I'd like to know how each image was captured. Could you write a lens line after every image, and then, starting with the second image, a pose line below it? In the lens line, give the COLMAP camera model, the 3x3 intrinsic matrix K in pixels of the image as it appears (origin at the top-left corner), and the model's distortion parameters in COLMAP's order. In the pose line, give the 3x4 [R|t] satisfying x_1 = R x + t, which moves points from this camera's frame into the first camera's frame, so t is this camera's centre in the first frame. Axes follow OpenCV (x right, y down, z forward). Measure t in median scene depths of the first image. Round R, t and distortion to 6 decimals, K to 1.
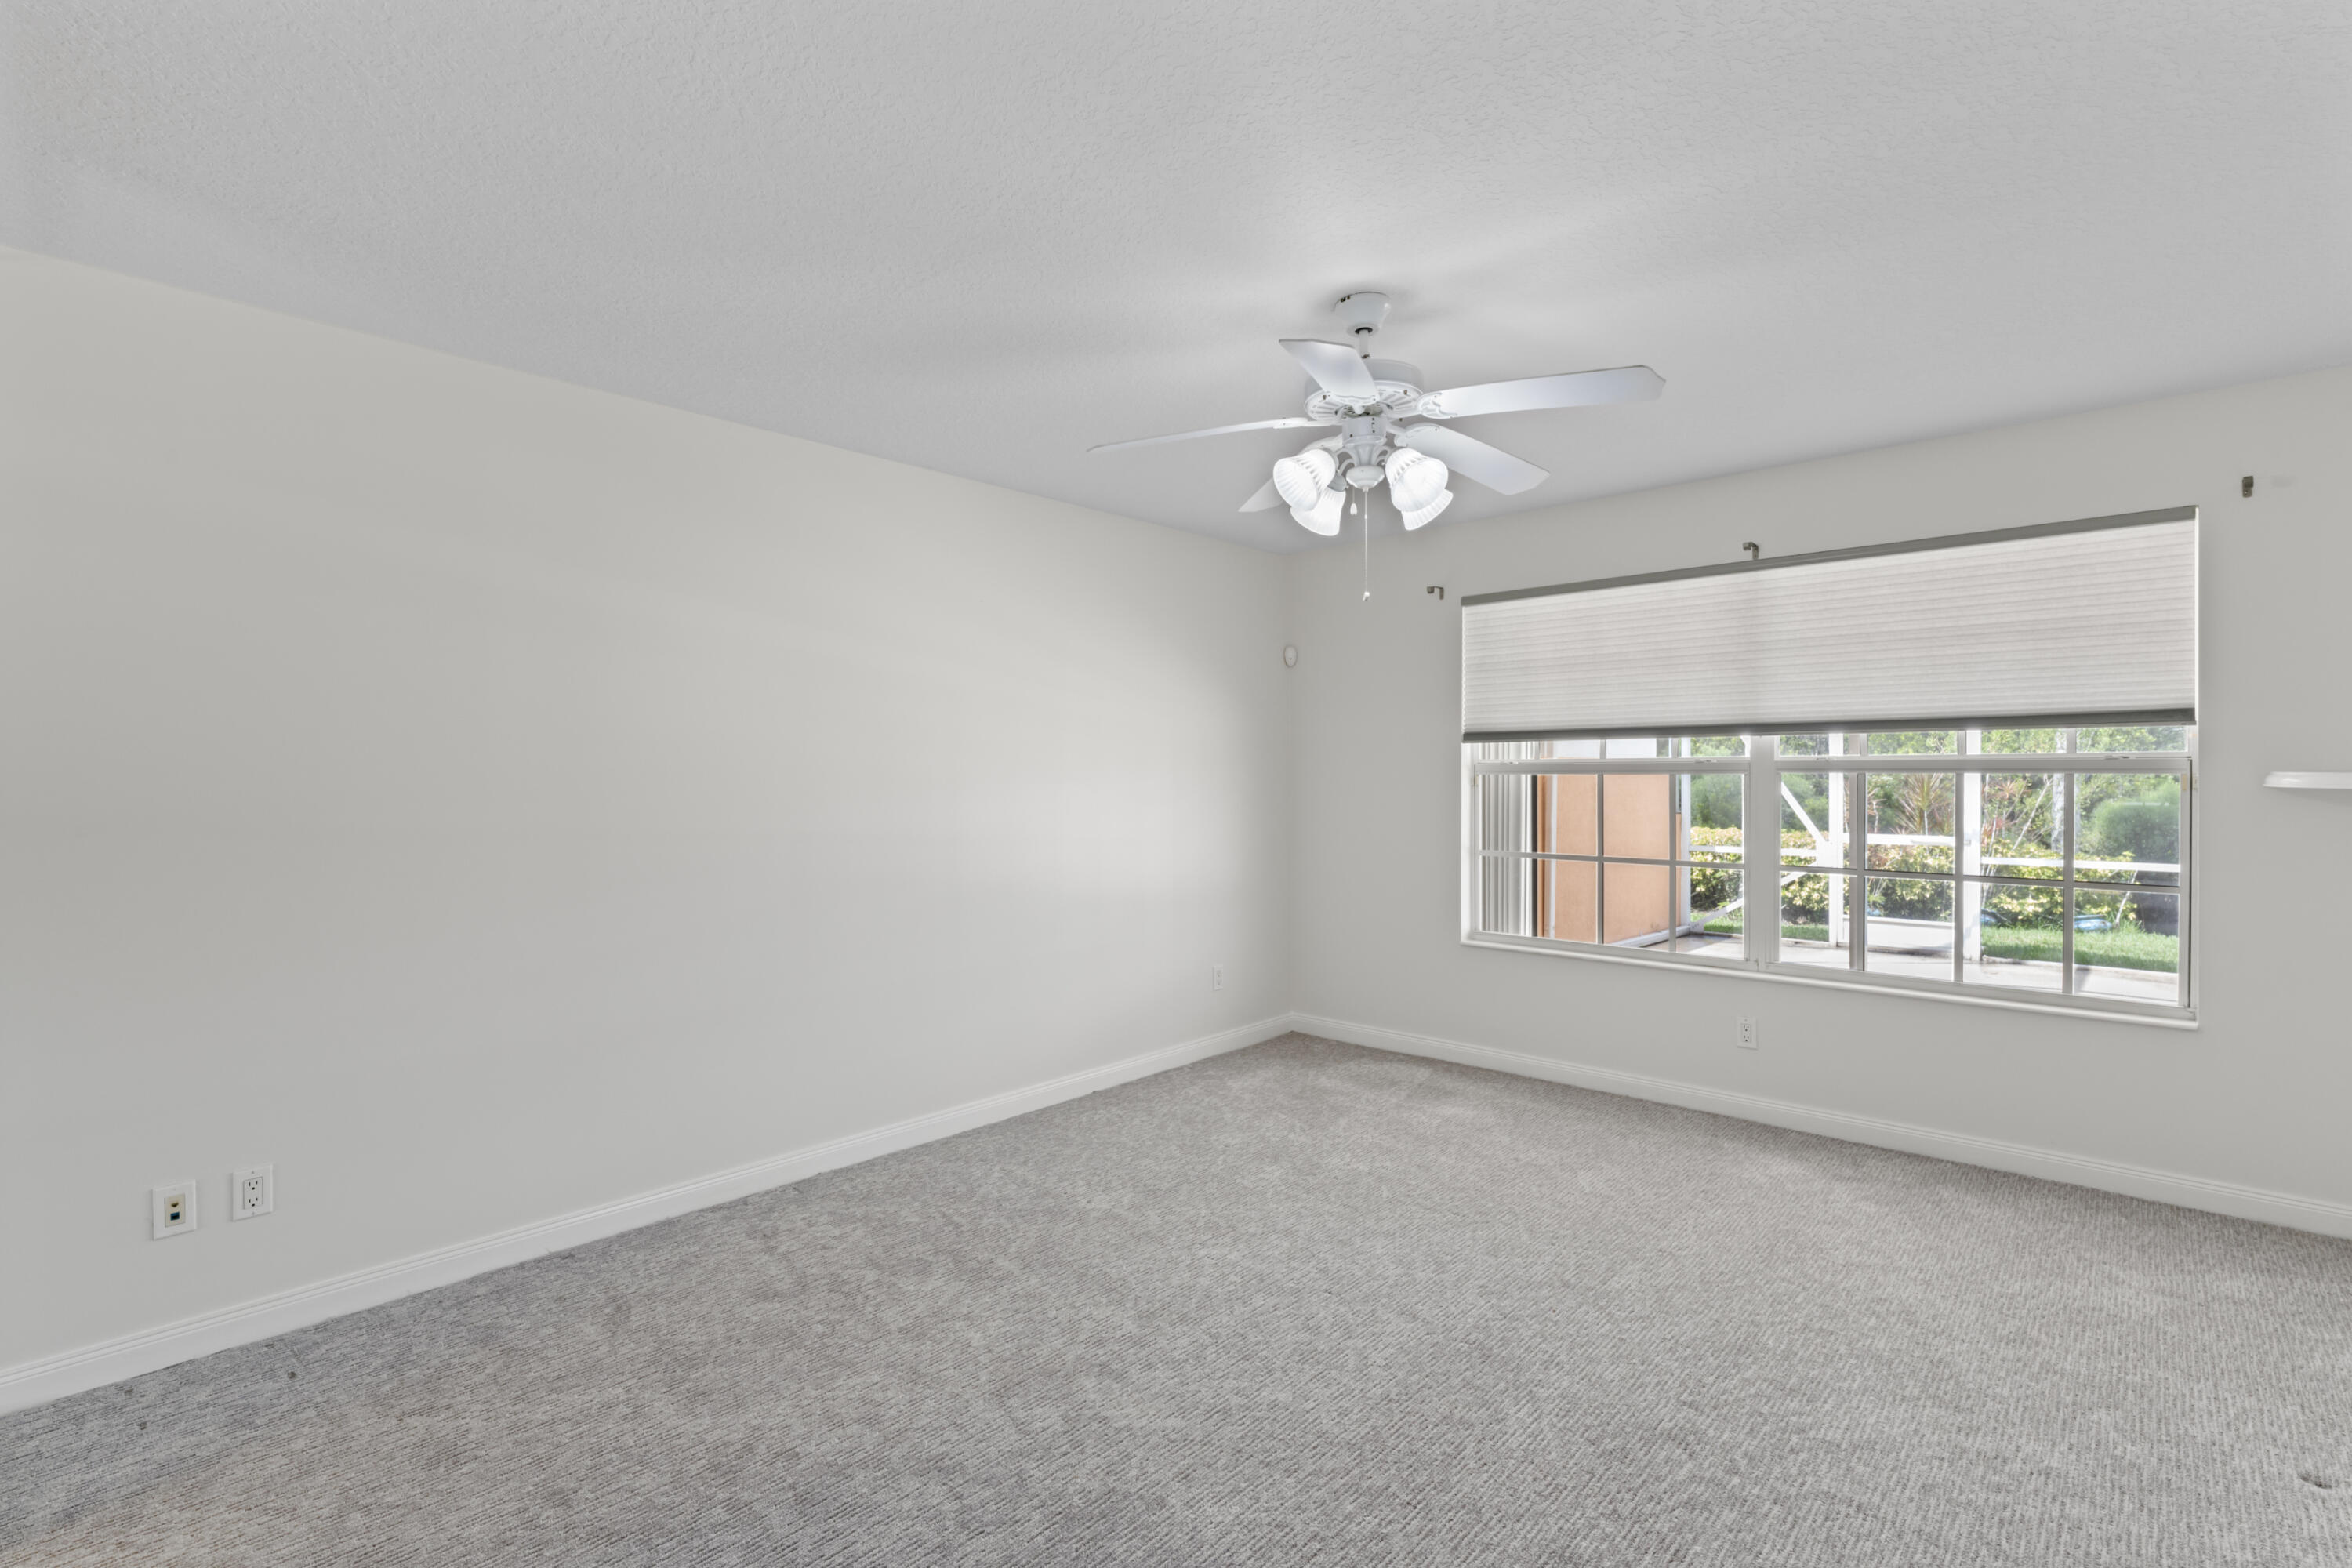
lens RADIAL K [[1070.1, 0, 1181.1], [0, 1070.1, 805.8], [0, 0, 1]] dist [0.000519, -0.000163]
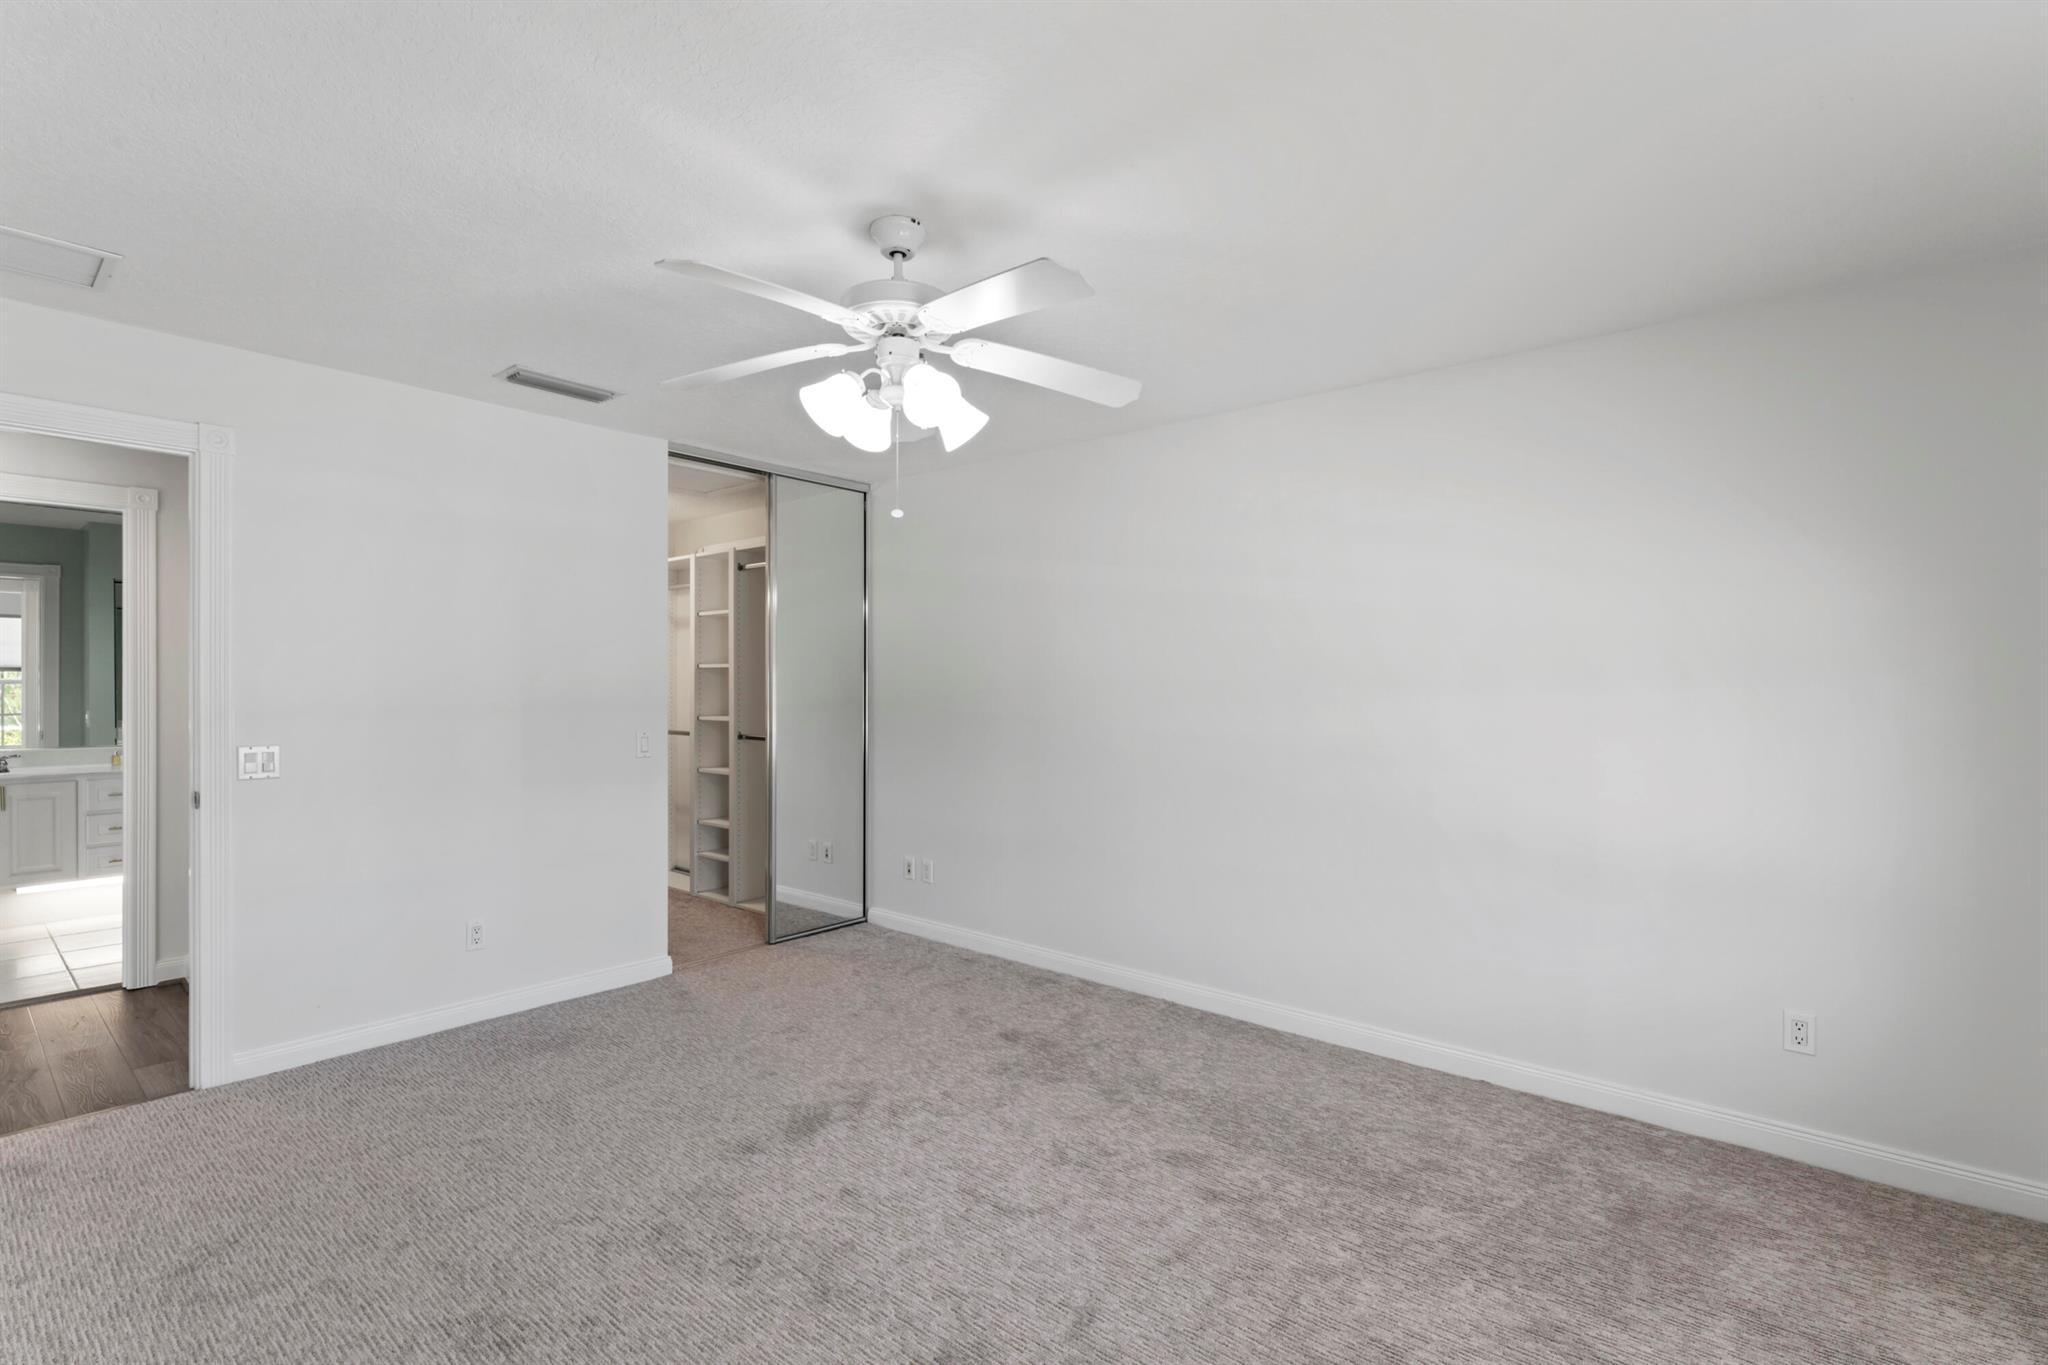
lens RADIAL K [[931.8, 0, 1028.4], [0, 931.8, 701.5], [0, 0, 1]] dist [0.000519, -0.000163]
pose [[0.048145, 0.016411, -0.998706, 1.033983], [-0.037897, 0.999175, 0.014591, -0.030926], [0.998121, 0.037145, 0.048727, 1.045757]]
